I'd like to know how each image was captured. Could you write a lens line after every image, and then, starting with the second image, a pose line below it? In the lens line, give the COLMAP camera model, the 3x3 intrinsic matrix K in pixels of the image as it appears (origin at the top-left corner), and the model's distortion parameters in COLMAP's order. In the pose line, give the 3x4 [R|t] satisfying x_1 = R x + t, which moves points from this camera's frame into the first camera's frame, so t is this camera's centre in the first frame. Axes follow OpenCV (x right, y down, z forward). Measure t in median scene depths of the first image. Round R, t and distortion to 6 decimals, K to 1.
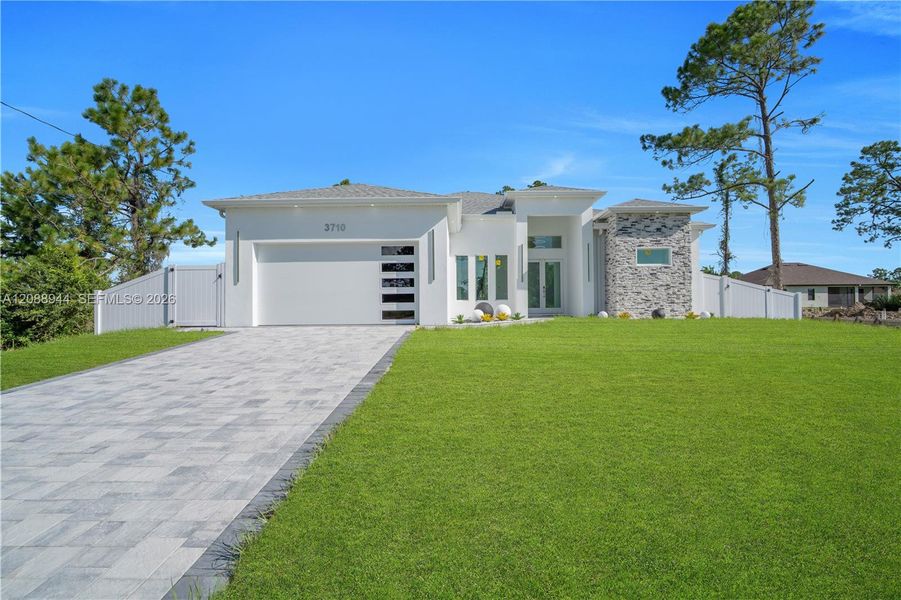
lens RADIAL K [[418.5, 0, 448.2], [0, 418.5, 297.4], [0, 0, 1]] dist [-0.002451, -0.001882]
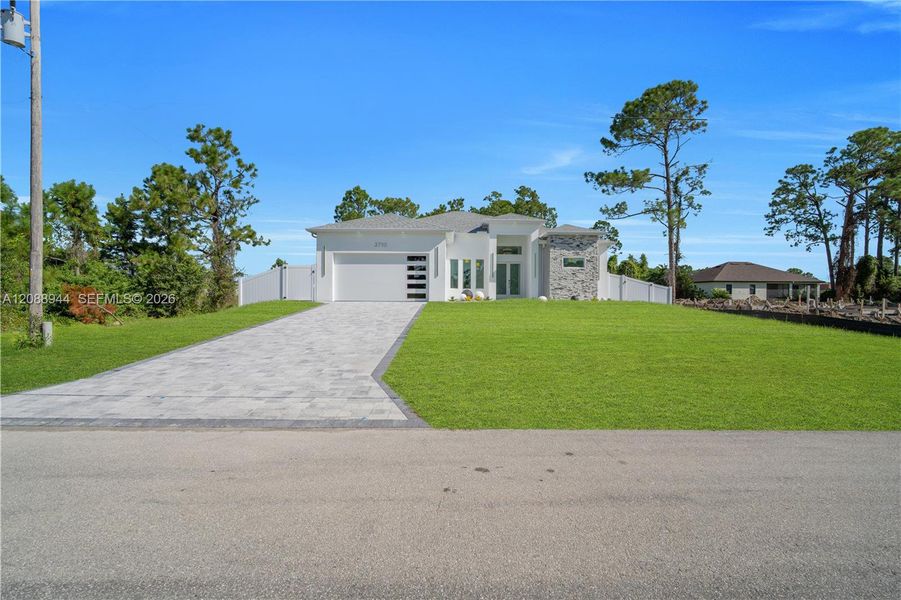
lens RADIAL K [[418.1, 0, 446.8], [0, 418.1, 298.2], [0, 0, 1]] dist [0.002840, 0.000273]
pose [[0.999800, 0.014362, 0.013921, -0.013234], [-0.014690, 0.999608, 0.023819, 0.006305], [-0.013574, -0.024019, 0.999619, -0.533061]]
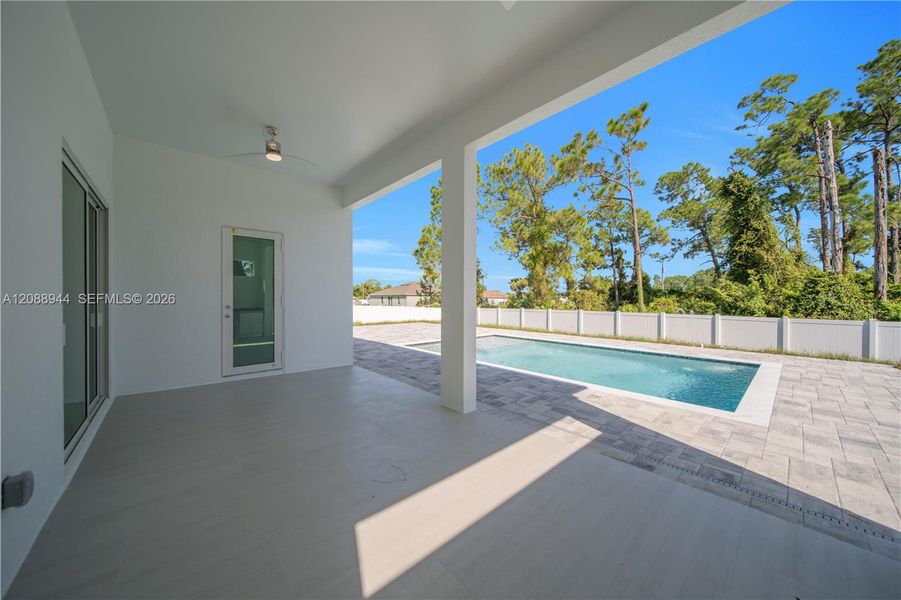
lens RADIAL K [[312.5, 0, 452.3], [0, 312.5, 299.0], [0, 0, 1]] dist [0.000284, -0.000575]
pose [[0.687324, 0.008188, -0.726305, 0.514052], [0.007427, 0.999805, 0.018300, -0.028664], [0.726313, -0.017972, 0.687129, 1.574830]]
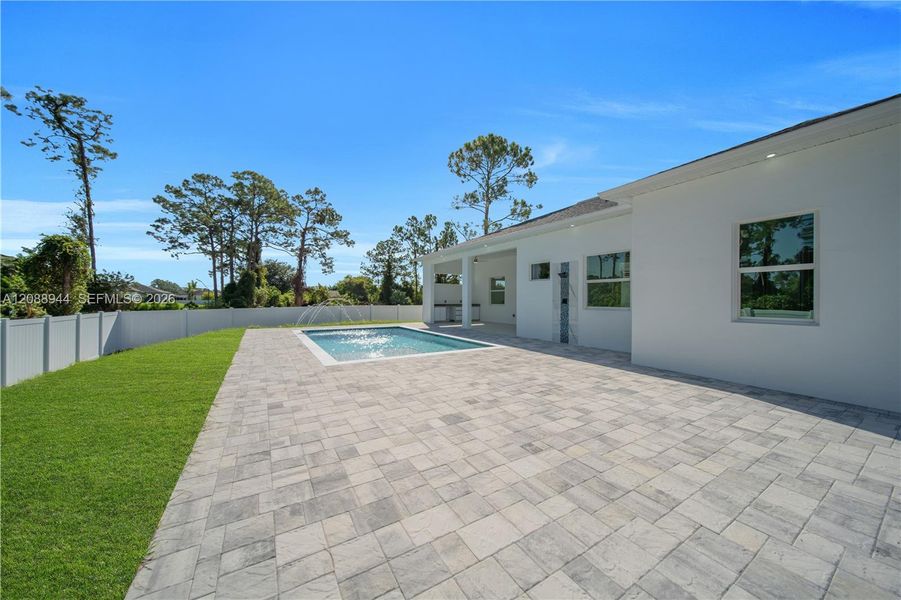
lens RADIAL K [[312.5, 0, 452.6], [0, 312.5, 298.5], [0, 0, 1]] dist [0.000284, -0.000575]
pose [[-0.541521, 0.005212, 0.840671, -0.315875], [-0.016894, 0.999711, -0.017080, -0.008814], [-0.840518, -0.023452, -0.541276, 2.208946]]
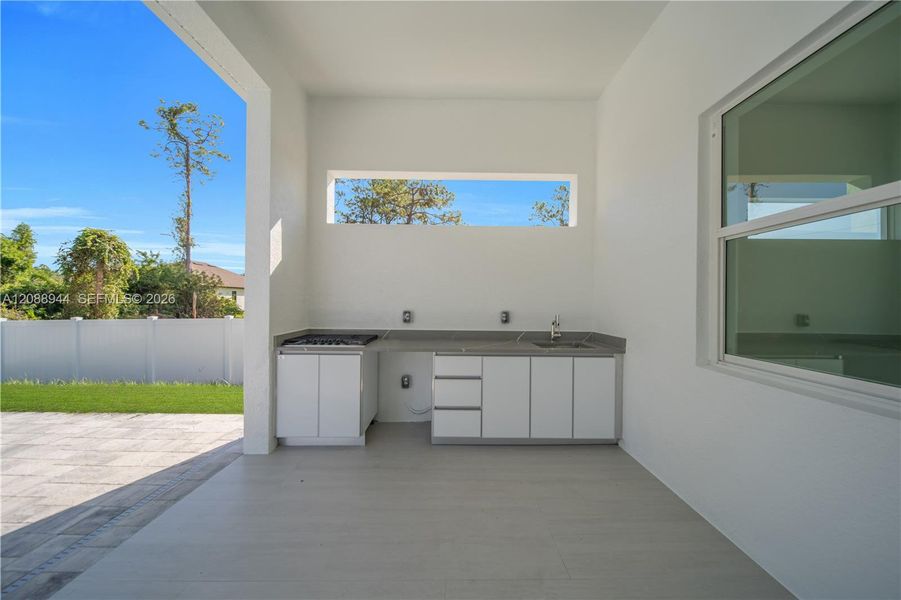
lens RADIAL K [[312.5, 0, 452.0], [0, 312.5, 301.4], [0, 0, 1]] dist [0.000284, -0.000575]
pose [[-0.025688, 0.004717, 0.999659, 0.380082], [-0.029750, 0.999542, -0.005481, -0.026236], [-0.999227, -0.029881, -0.025536, 1.637306]]
